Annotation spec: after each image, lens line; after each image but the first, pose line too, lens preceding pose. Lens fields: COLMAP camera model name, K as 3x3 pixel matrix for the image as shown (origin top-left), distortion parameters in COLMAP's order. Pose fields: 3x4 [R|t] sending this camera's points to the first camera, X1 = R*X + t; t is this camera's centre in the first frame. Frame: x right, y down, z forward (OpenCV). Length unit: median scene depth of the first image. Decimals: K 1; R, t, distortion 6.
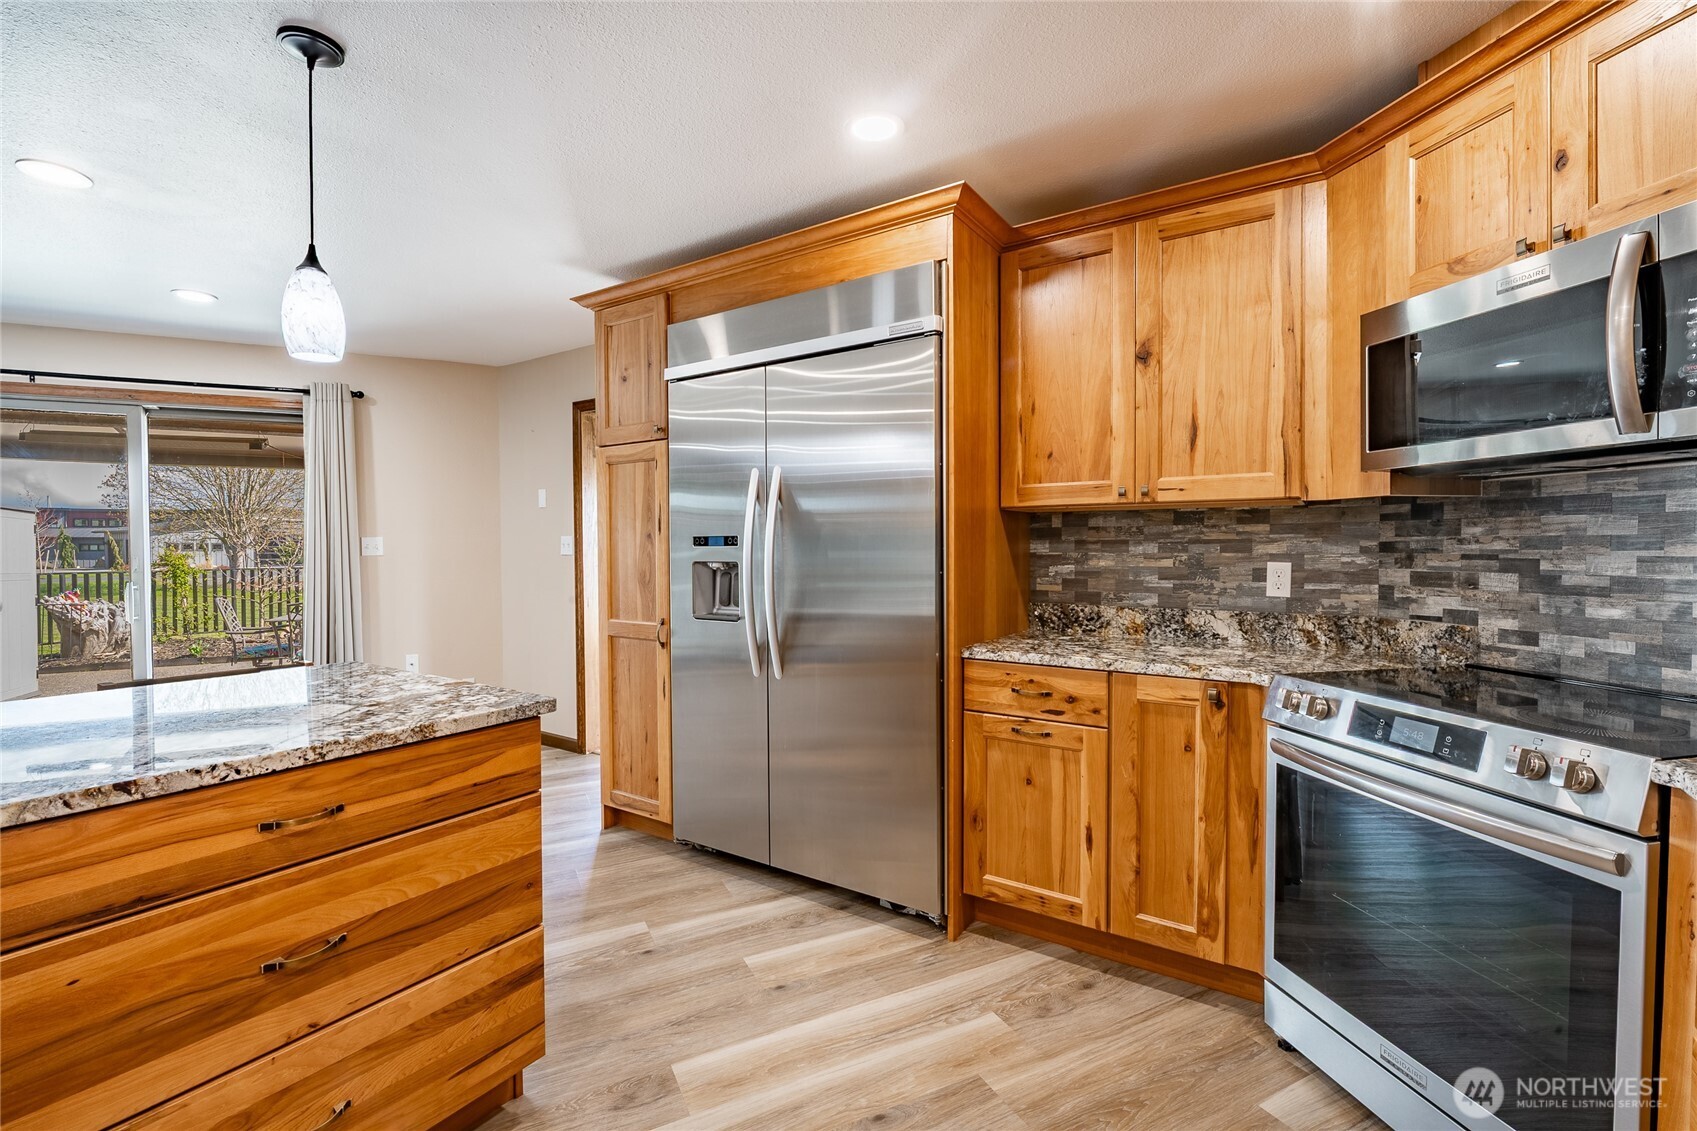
lens RADIAL K [[744.5, 0, 848.5], [0, 744.5, 565.5], [0, 0, 1]] dist [-0.012336, -0.000786]
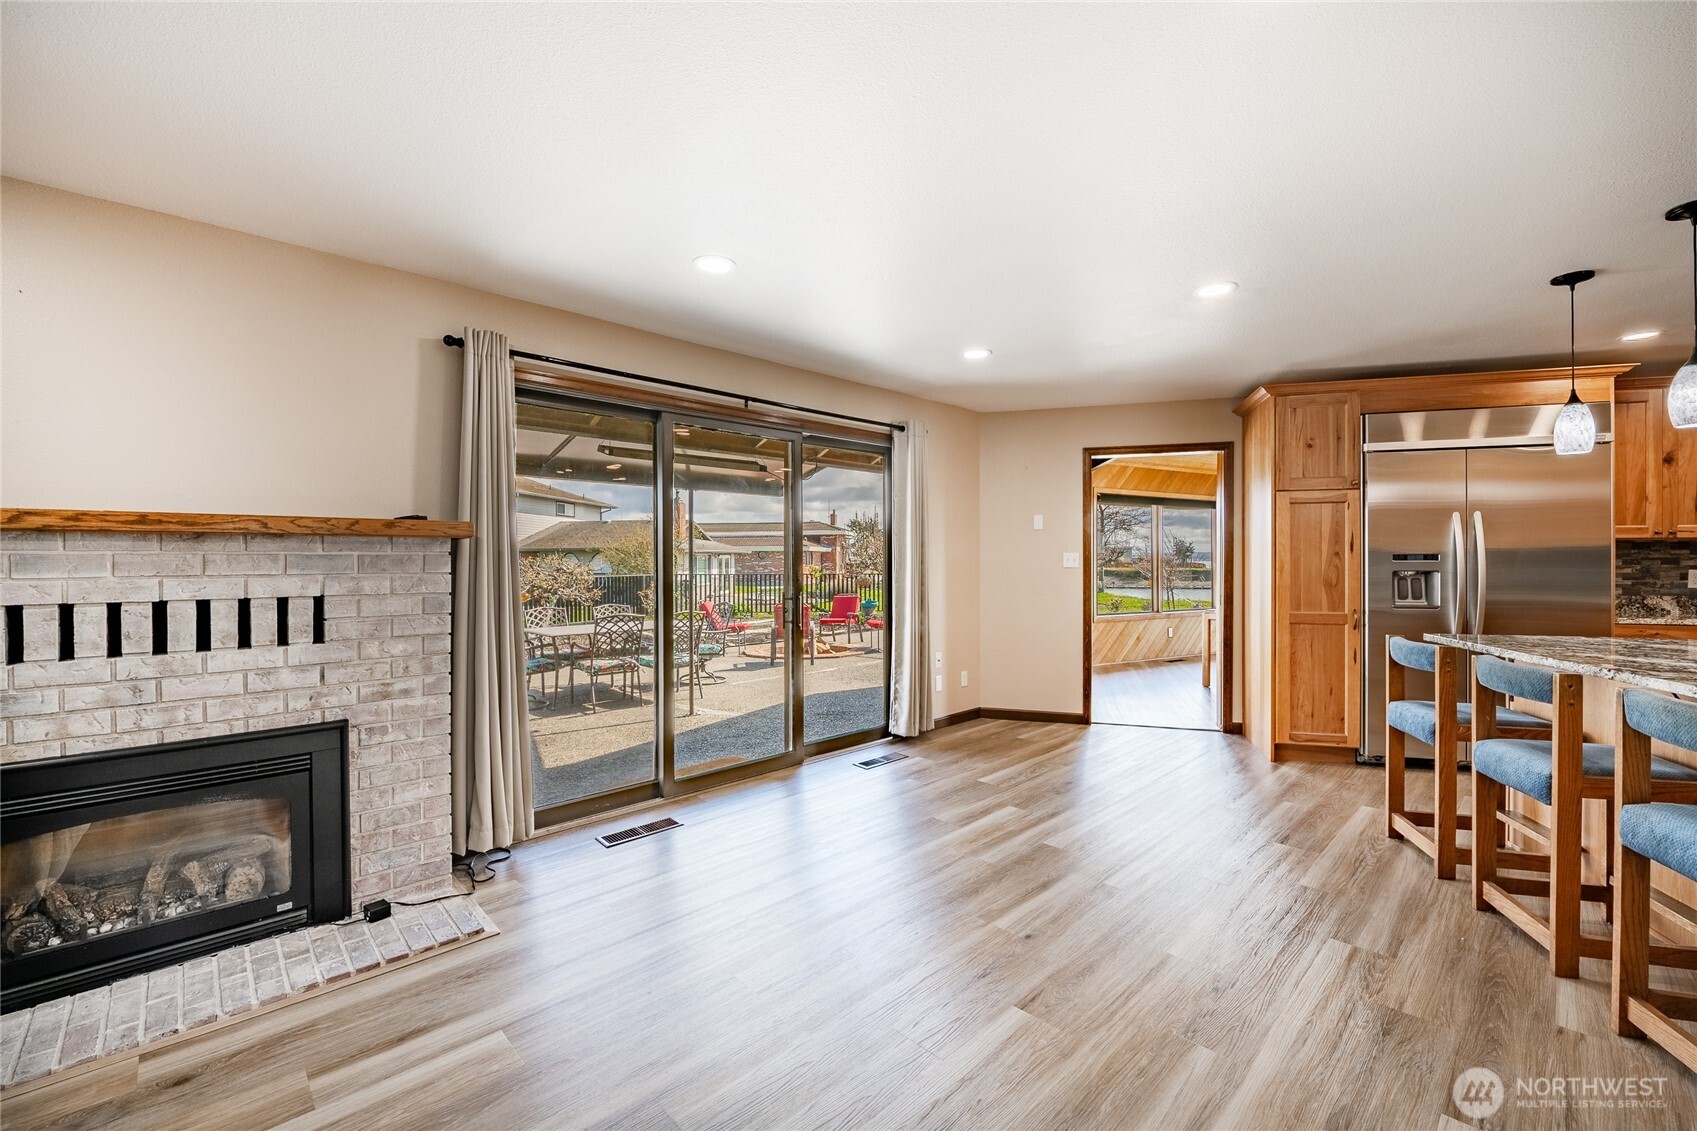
lens RADIAL K [[706.7, 0, 851.4], [0, 706.7, 557.8], [0, 0, 1]] dist [-0.000709, -0.000144]
pose [[0.950076, 0.003083, 0.312002, -2.237007], [0.006167, 0.999570, -0.028657, 0.003608], [-0.311956, 0.029150, 0.949649, -0.046785]]
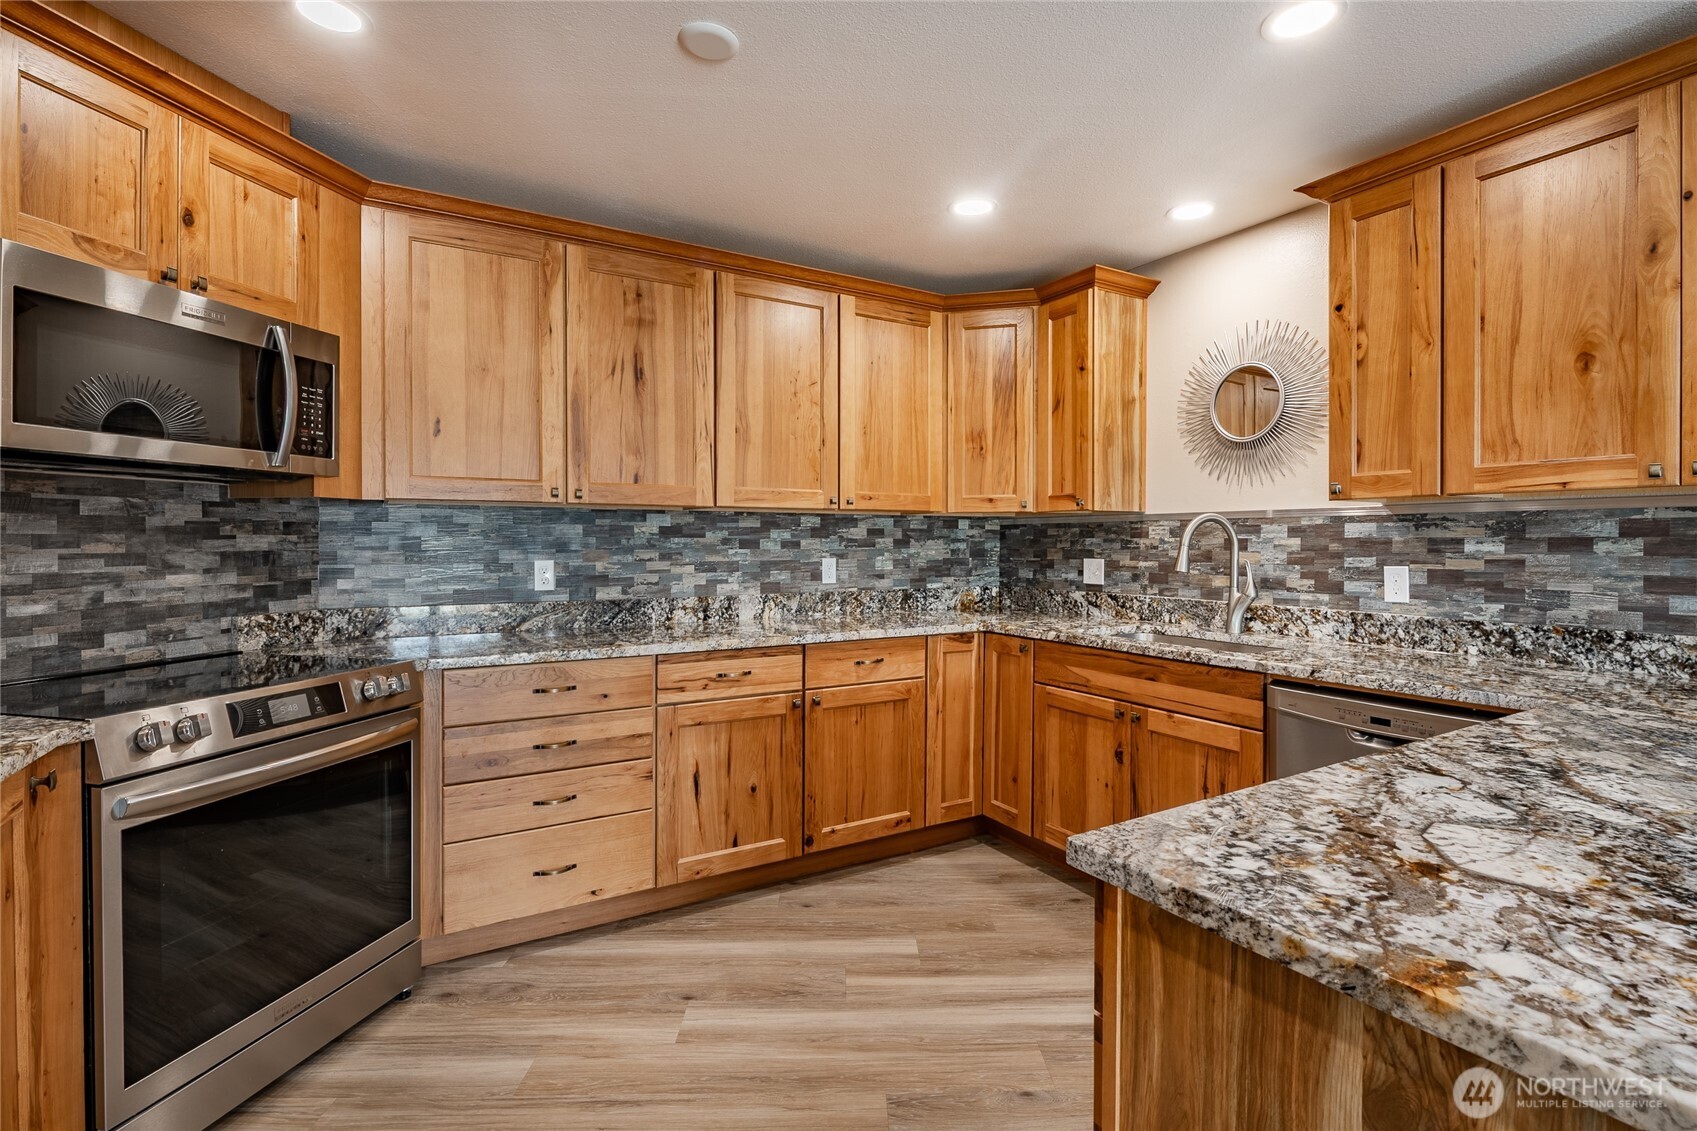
lens RADIAL K [[800.1, 0, 877.9], [0, 800.1, 546.8], [0, 0, 1]] dist [-0.002969, -0.000578]
pose [[-0.911129, -0.001119, 0.412120, -0.384724], [0.012132, 0.999490, 0.029537, -0.031947], [-0.411943, 0.031912, -0.910651, 1.160194]]
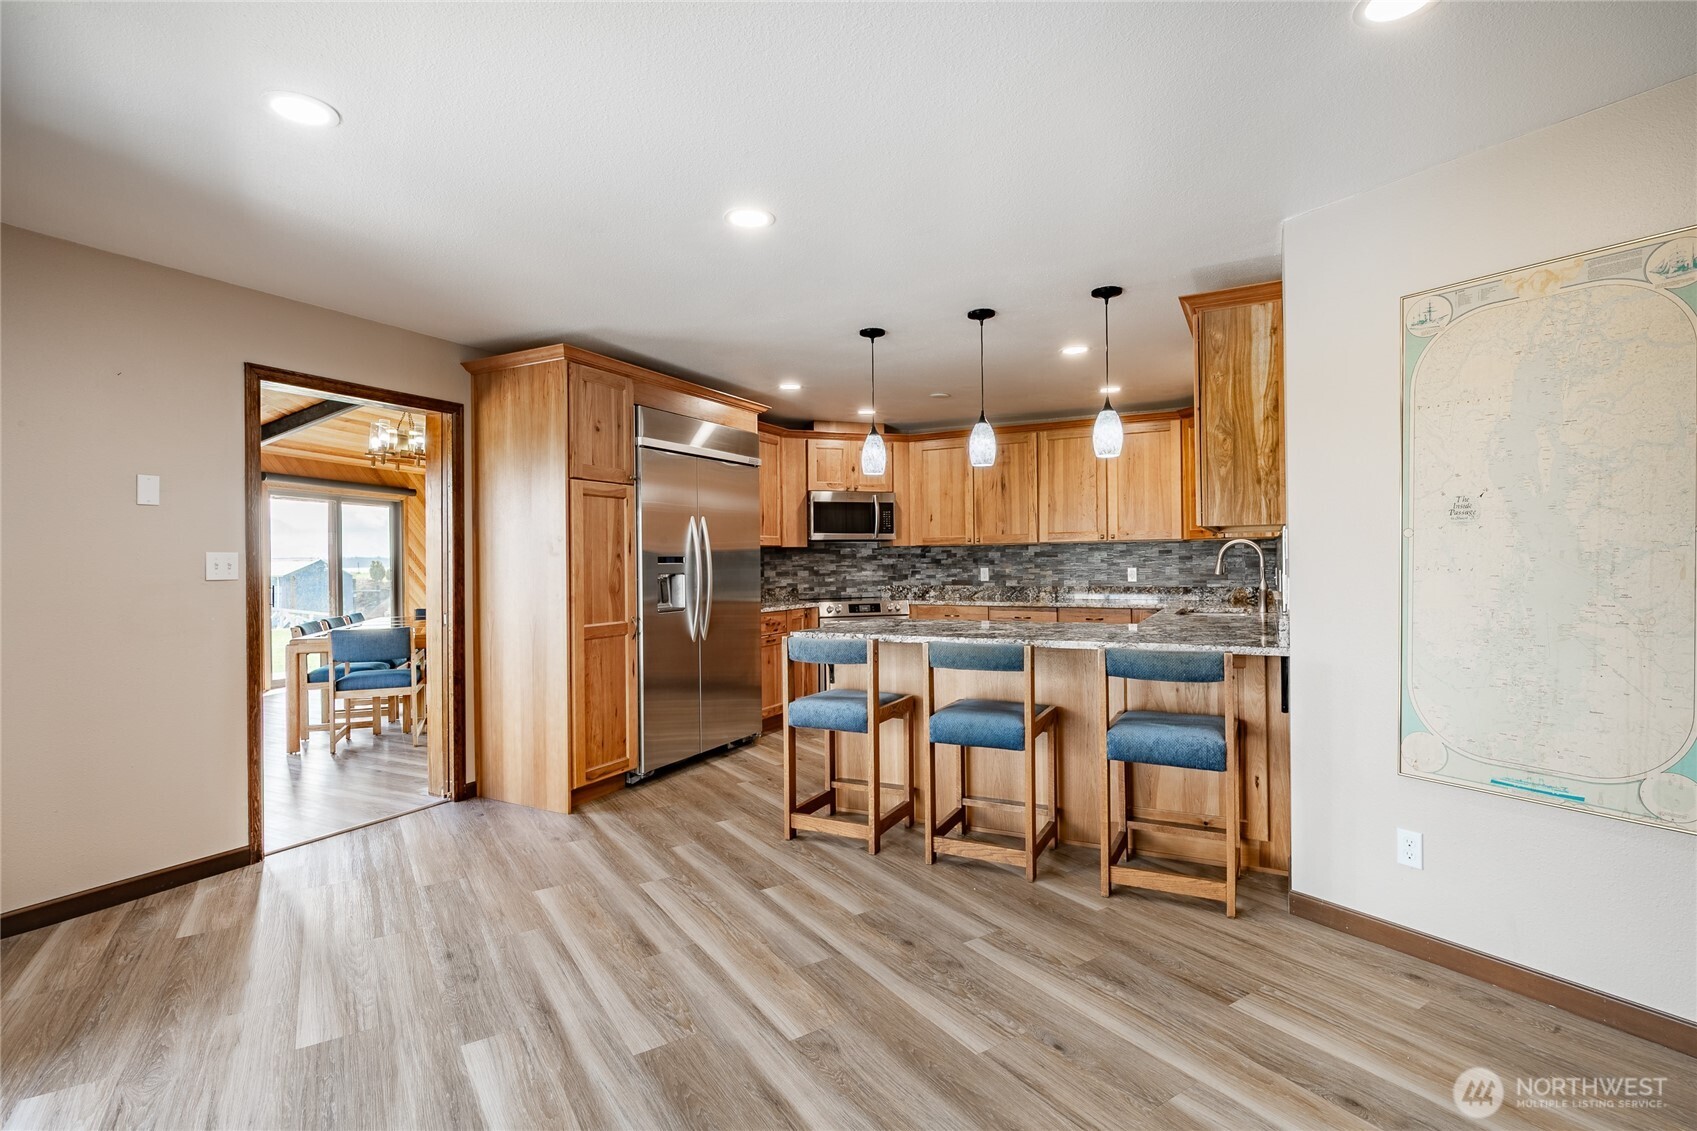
lens RADIAL K [[803.9, 0, 860.9], [0, 803.9, 557.5], [0, 0, 1]] dist [0.000916, -0.000259]
pose [[-0.129087, 0.010144, 0.991581, -2.380696], [0.036869, 0.999305, -0.005423, -0.017867], [-0.990948, 0.035859, -0.129372, 1.048074]]
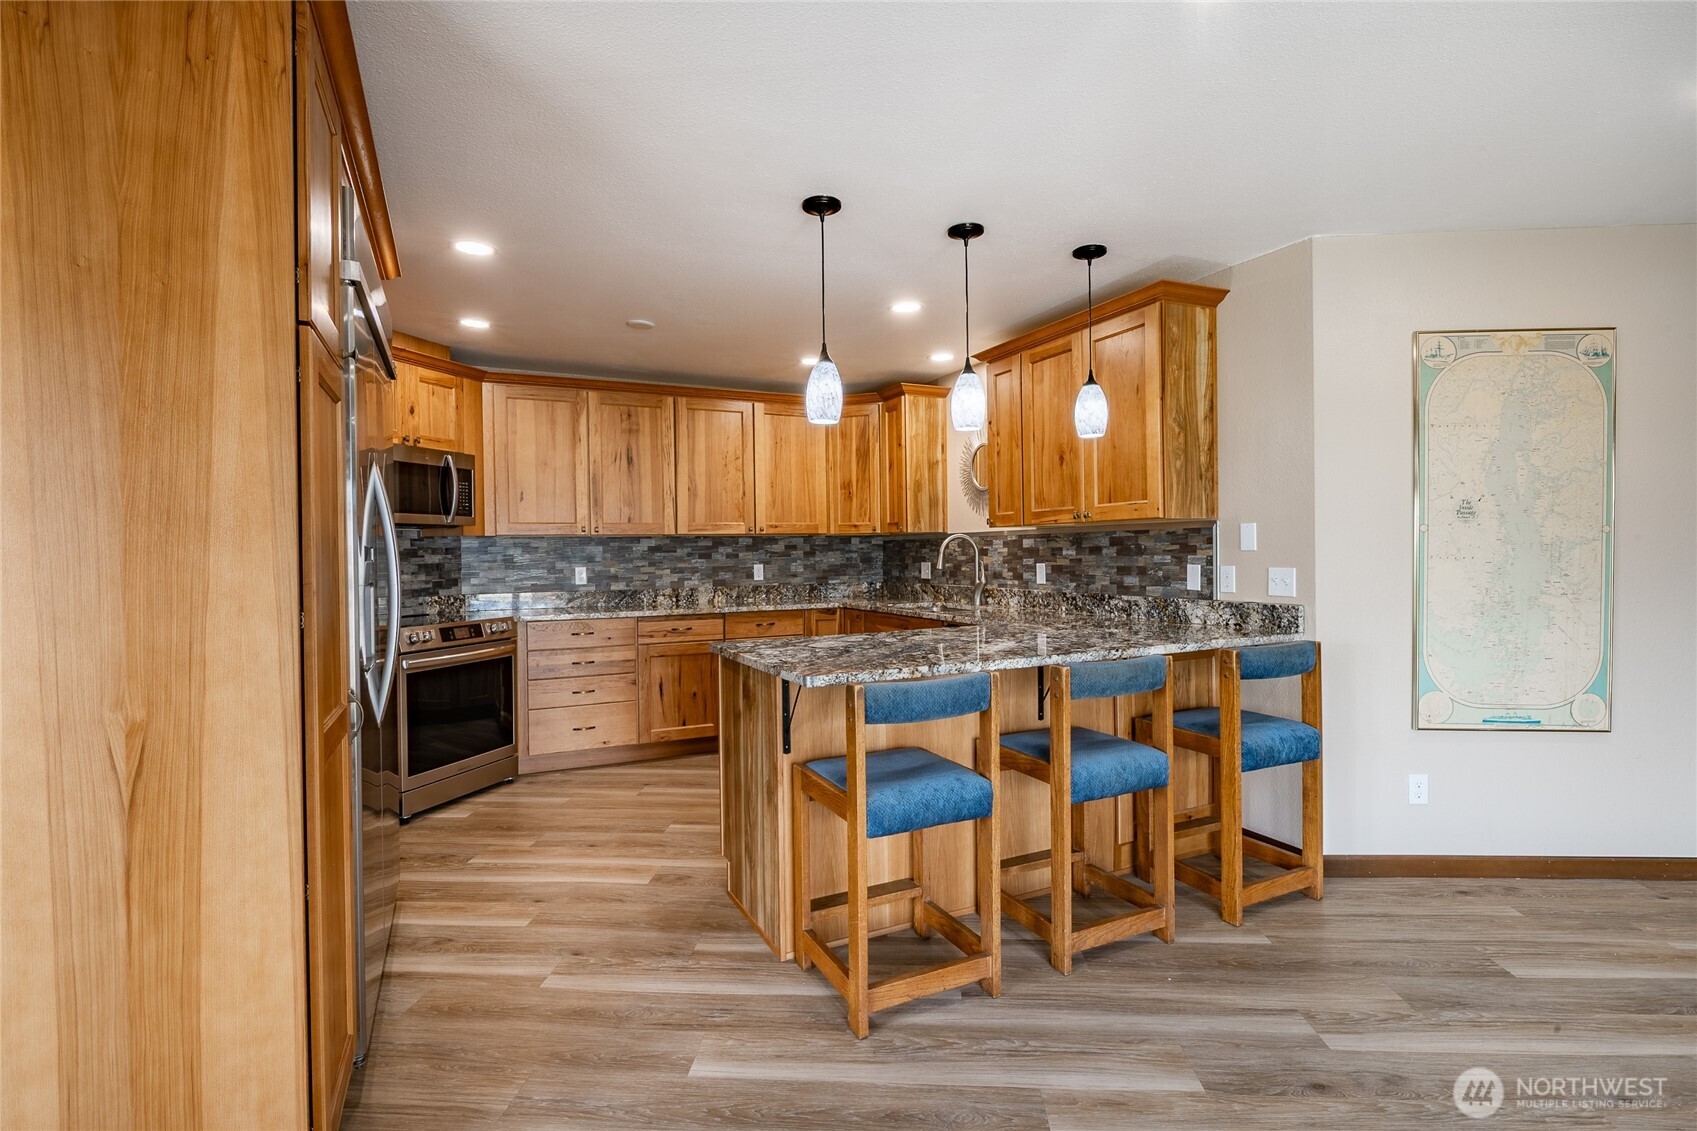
lens RADIAL K [[803.9, 0, 860.9], [0, 803.9, 557.5], [0, 0, 1]] dist [0.000916, -0.000259]
pose [[-0.867006, 0.011356, 0.498169, -1.207475], [0.029310, 0.999172, 0.028234, -0.047094], [-0.497435, 0.039080, -0.866620, 1.800782]]
